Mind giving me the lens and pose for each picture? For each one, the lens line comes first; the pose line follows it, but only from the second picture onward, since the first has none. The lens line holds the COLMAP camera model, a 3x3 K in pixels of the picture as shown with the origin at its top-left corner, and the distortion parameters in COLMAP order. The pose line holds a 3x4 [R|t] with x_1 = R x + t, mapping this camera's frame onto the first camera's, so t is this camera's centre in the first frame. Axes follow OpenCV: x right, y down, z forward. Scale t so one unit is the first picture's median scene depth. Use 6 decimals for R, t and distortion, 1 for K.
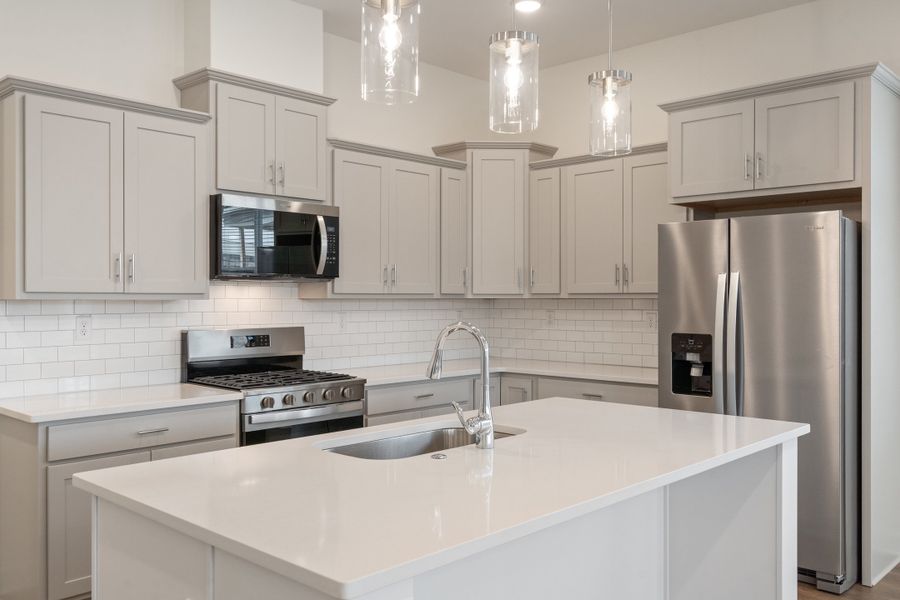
lens RADIAL K [[767.7, 0, 450.0], [0, 767.7, 300.0], [0, 0, 1]] dist [0.001742, 0.000946]
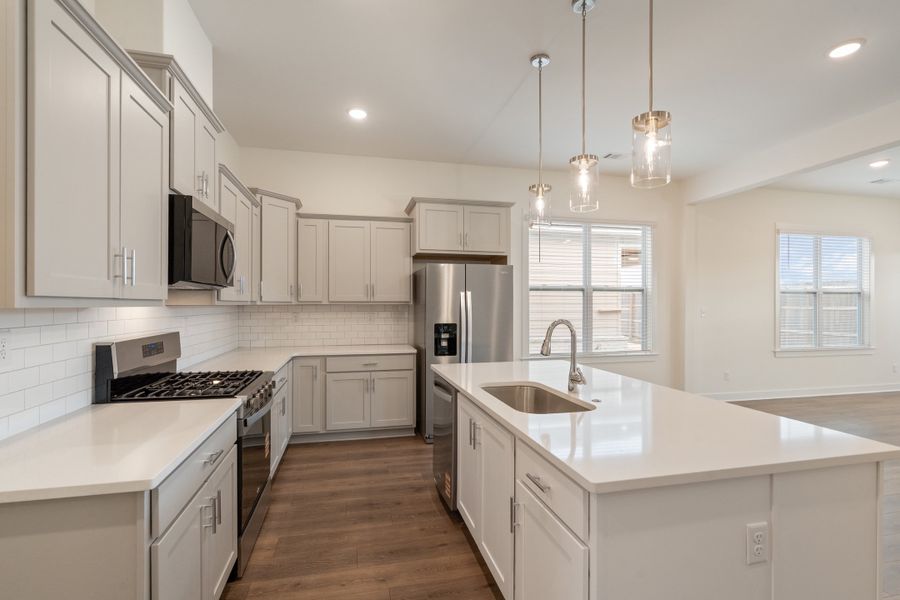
lens RADIAL K [[414.2, 0, 445.2], [0, 414.2, 302.1], [0, 0, 1]] dist [-0.003198, -0.000044]
pose [[0.551041, 0.004178, 0.834468, -0.525057], [0.000556, 0.999985, -0.005373, -0.003015], [-0.834478, 0.003425, 0.551030, 0.431064]]
